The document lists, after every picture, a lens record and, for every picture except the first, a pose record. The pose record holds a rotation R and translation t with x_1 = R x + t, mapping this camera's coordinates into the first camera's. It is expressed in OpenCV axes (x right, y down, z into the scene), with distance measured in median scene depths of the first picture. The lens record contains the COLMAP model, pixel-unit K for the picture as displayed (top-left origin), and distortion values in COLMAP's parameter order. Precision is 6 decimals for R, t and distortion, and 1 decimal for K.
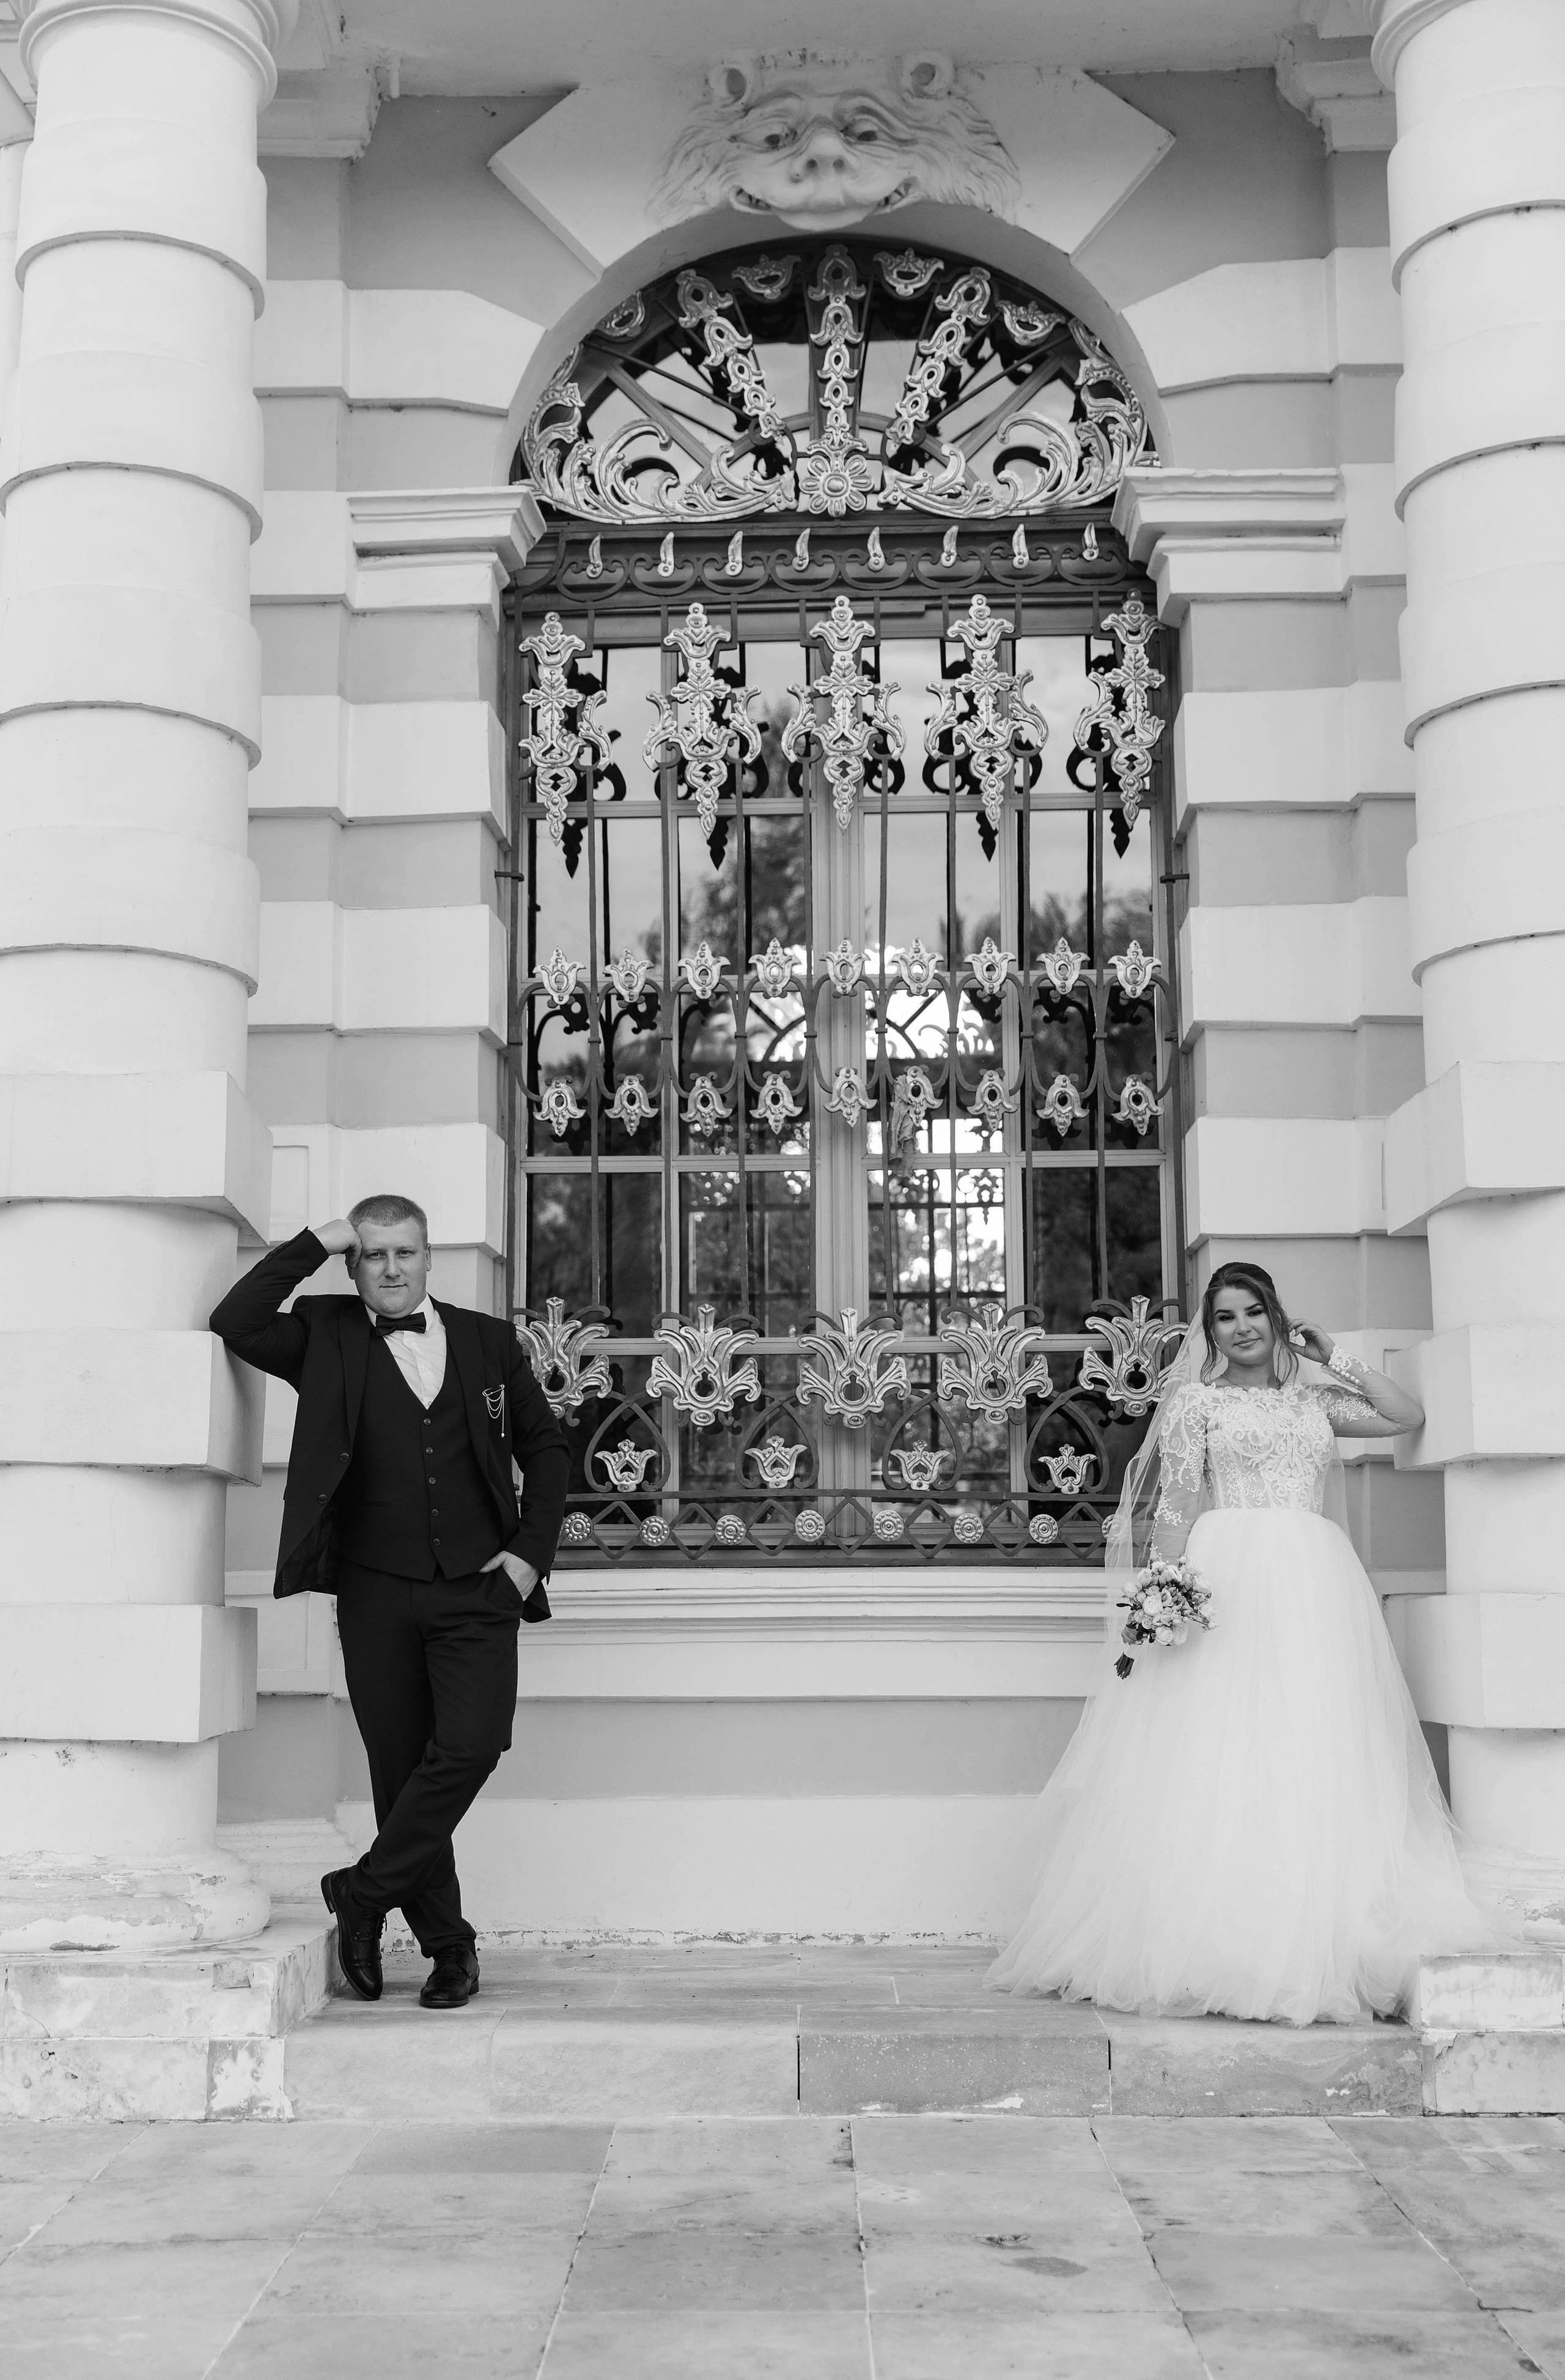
lens RADIAL K [[2904.1, 0, 782.5], [0, 2904.1, 1190.0], [0, 0, 1]] dist [-0.006717, 0.006104]
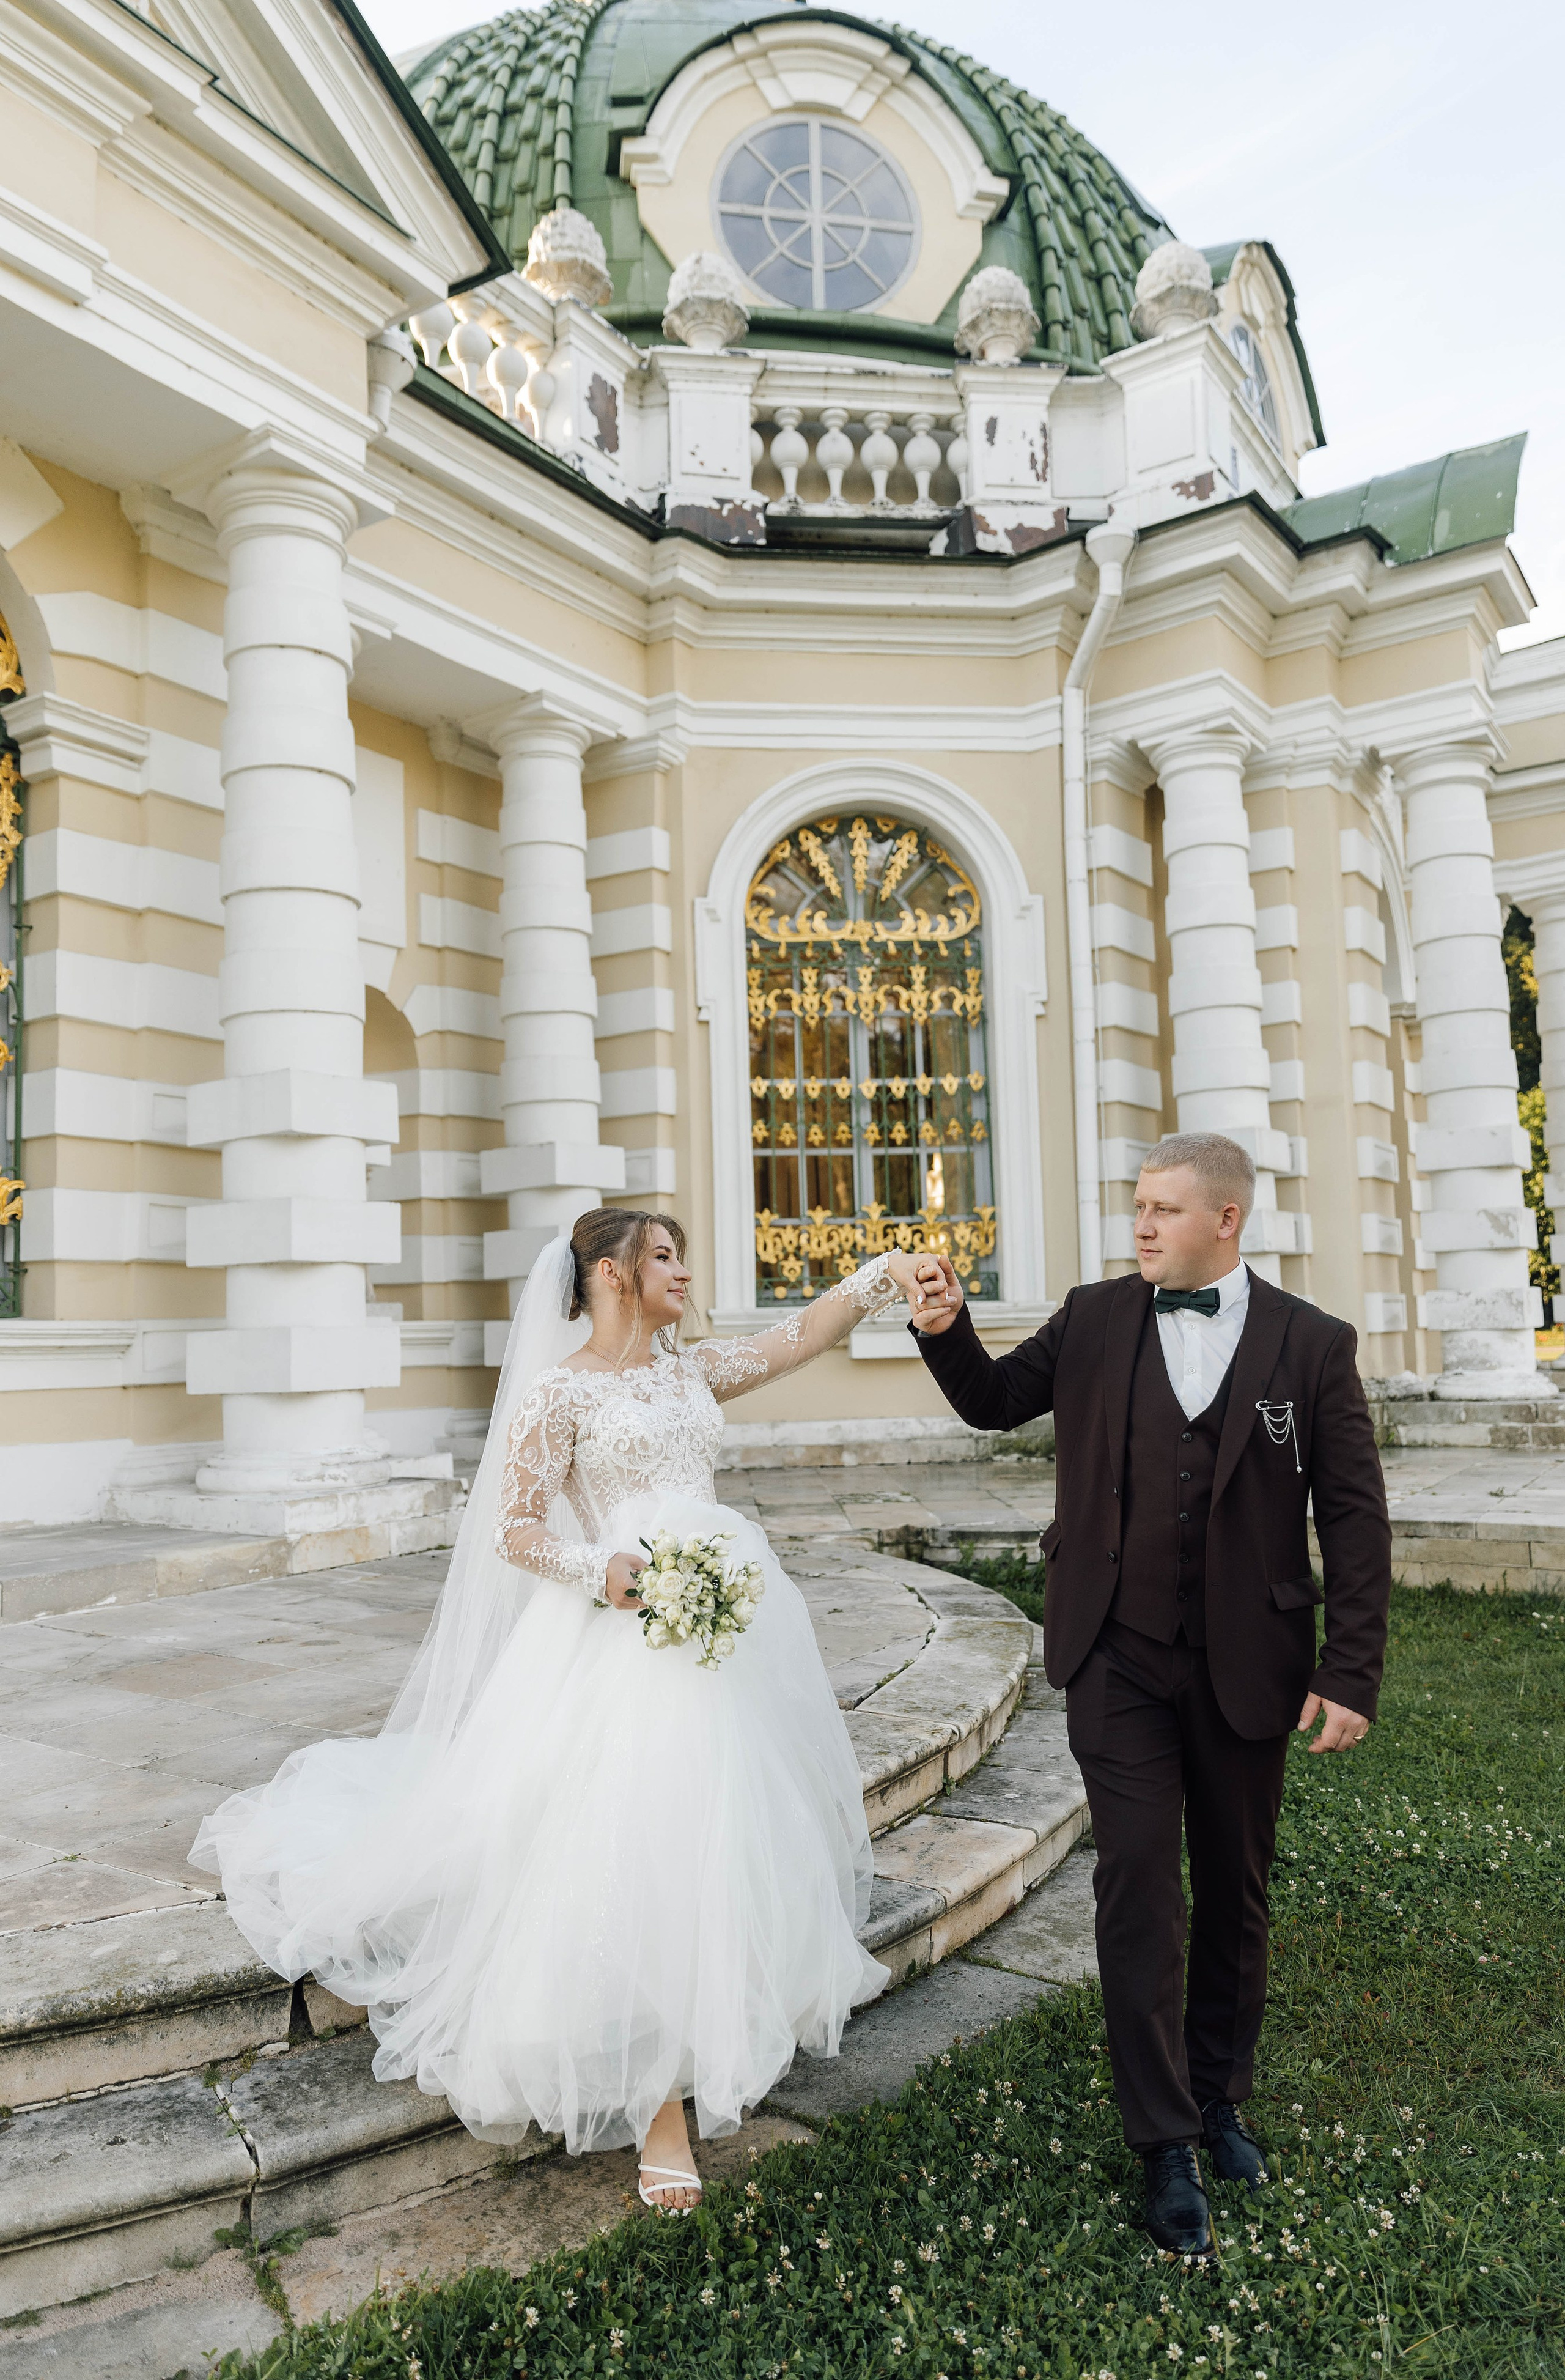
lens RADIAL K [[1614.6, 0, 782.5], [0, 1614.6, 1190.0], [0, 0, 1]] dist [0.006313, 0.001040]
pose [[0.535898, 0.063754, 0.841872, -0.538613], [-0.103529, 0.994582, -0.009417, 0.015894], [-0.837911, -0.082112, 0.539595, 0.091000]]
